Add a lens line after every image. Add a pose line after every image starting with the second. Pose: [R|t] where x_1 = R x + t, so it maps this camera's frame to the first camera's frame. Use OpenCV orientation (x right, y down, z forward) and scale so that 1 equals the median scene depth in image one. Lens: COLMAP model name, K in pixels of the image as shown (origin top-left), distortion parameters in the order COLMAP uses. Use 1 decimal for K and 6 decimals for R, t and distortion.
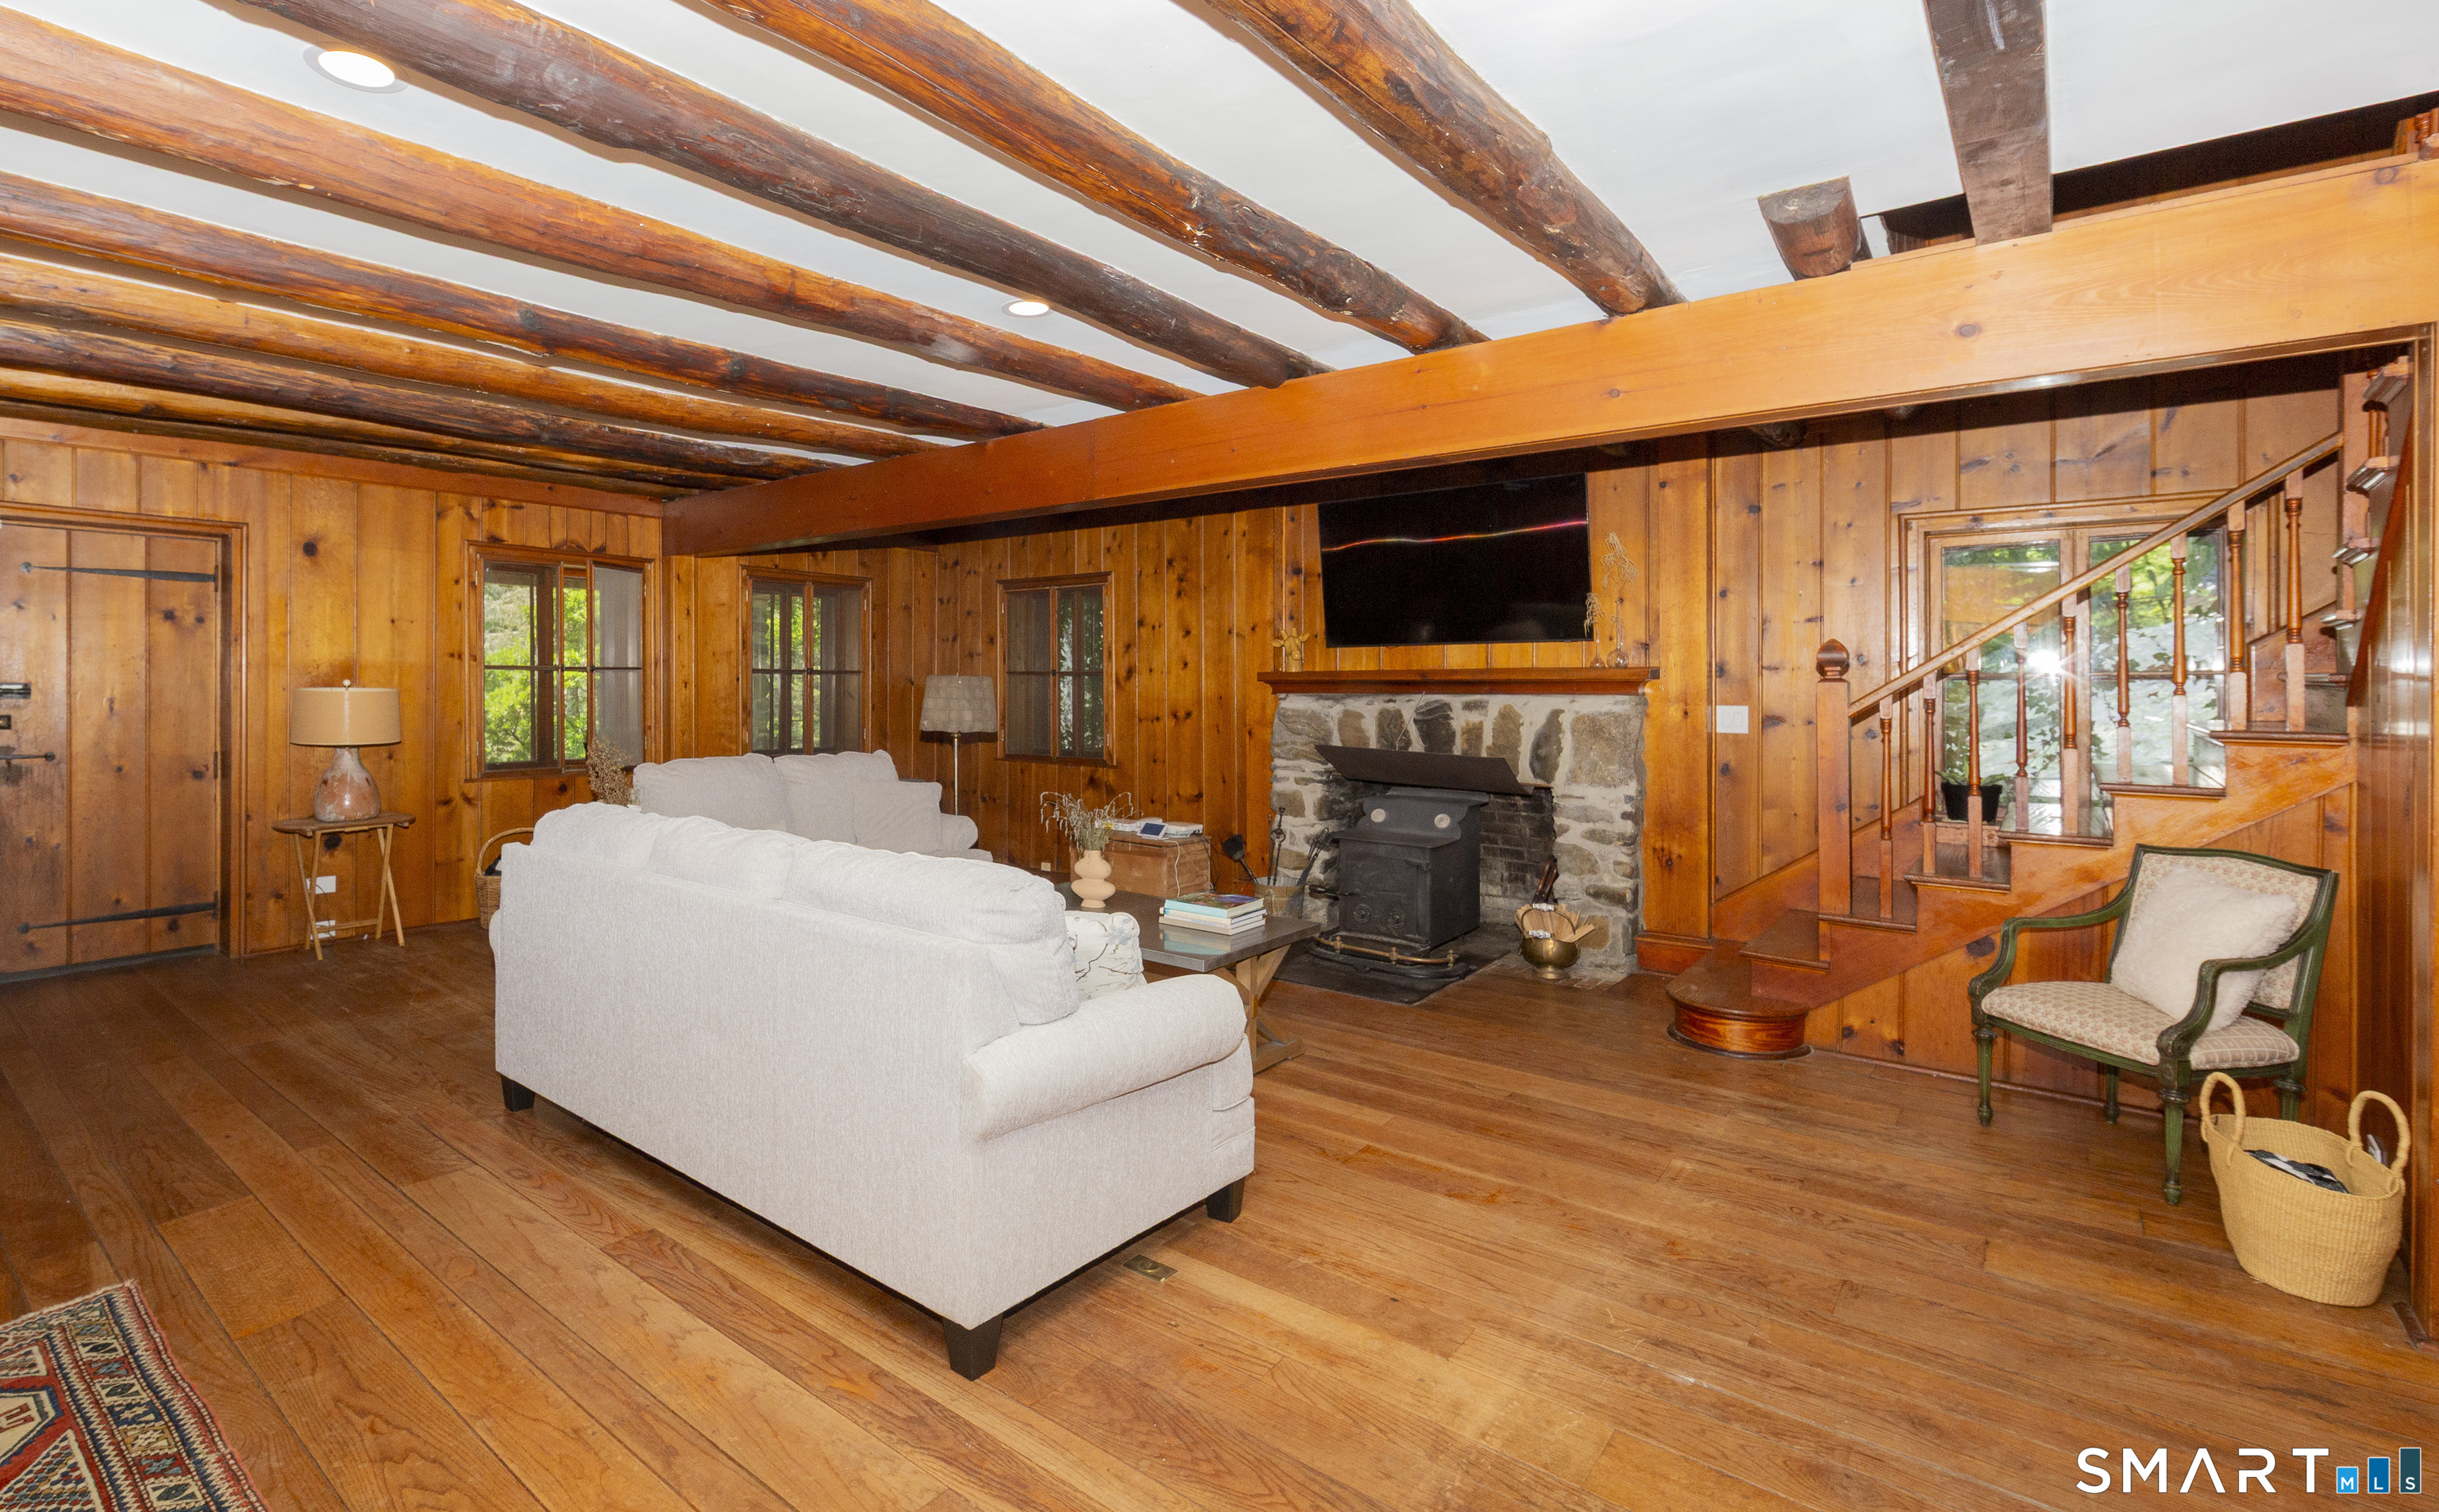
lens RADIAL K [[1112.8, 0, 1218.1], [0, 1112.8, 677.4], [0, 0, 1]] dist [-0.002724, -0.000071]
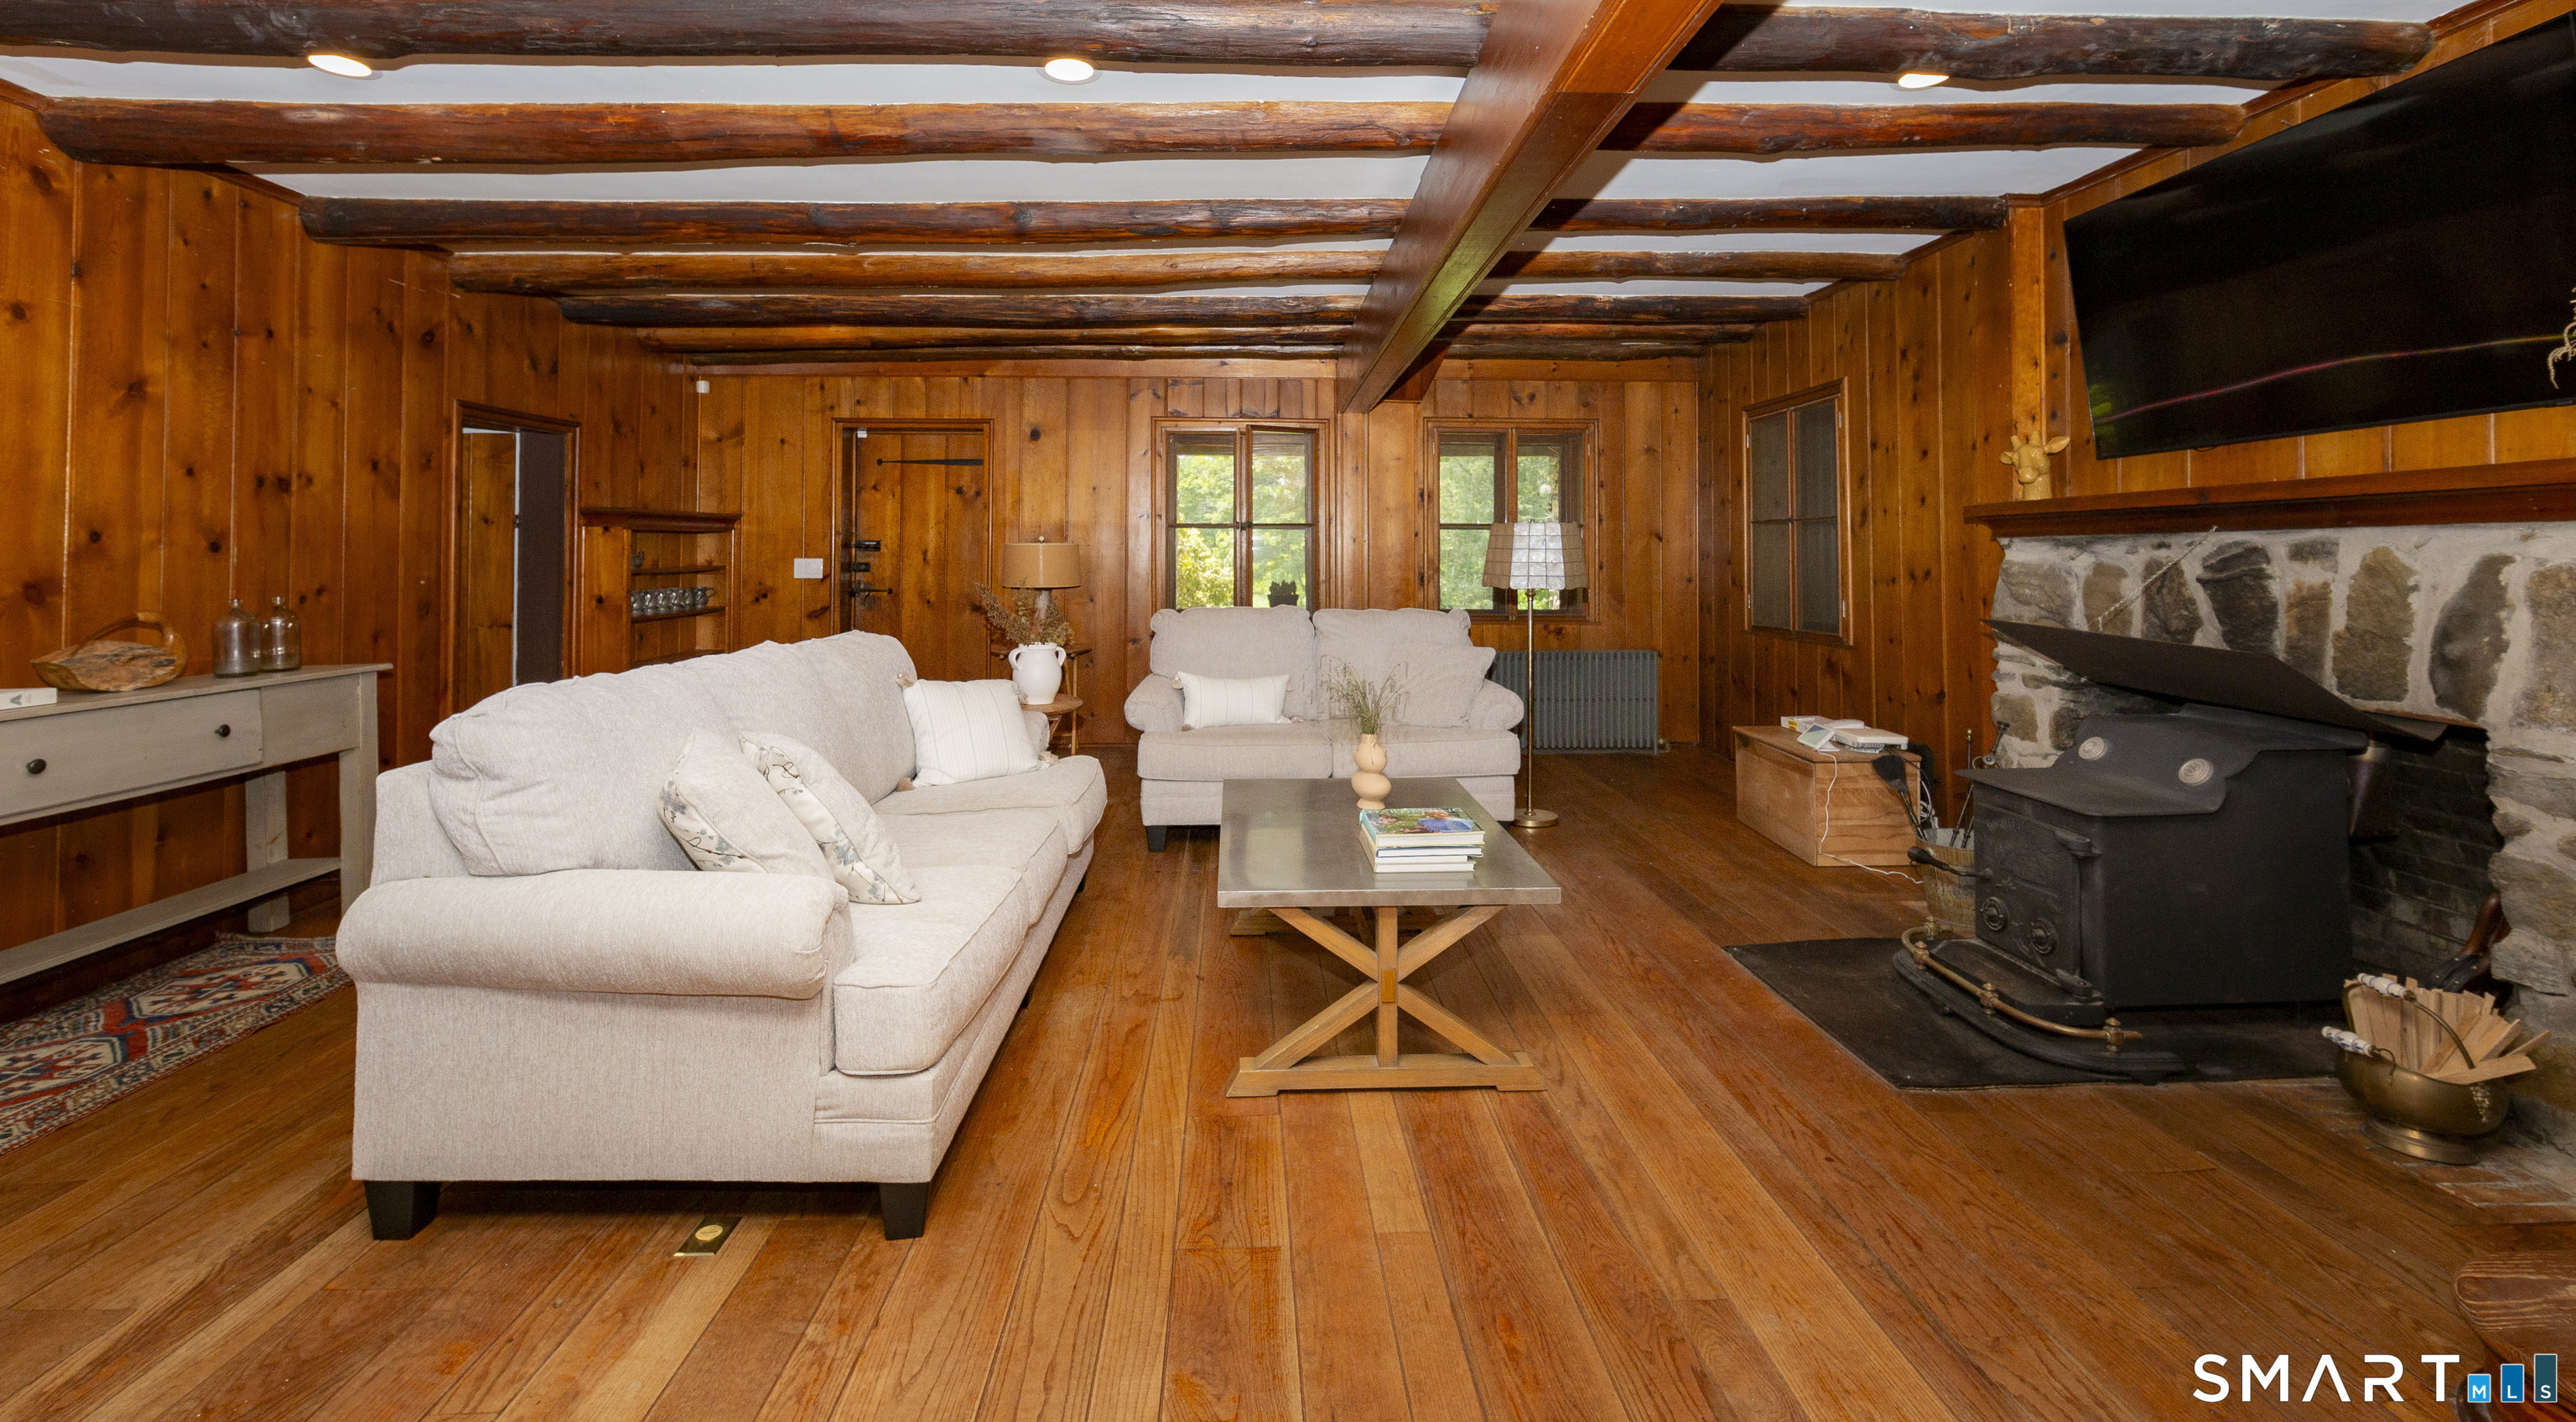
lens RADIAL K [[1165.4, 0, 1290.8], [0, 1165.4, 523.4], [0, 0, 1]] dist [-0.001093, -0.000501]
pose [[0.640385, -0.027855, -0.767549, 0.350810], [0.010376, 0.999565, -0.027618, 0.023508], [0.767984, 0.009722, 0.640395, 0.325529]]
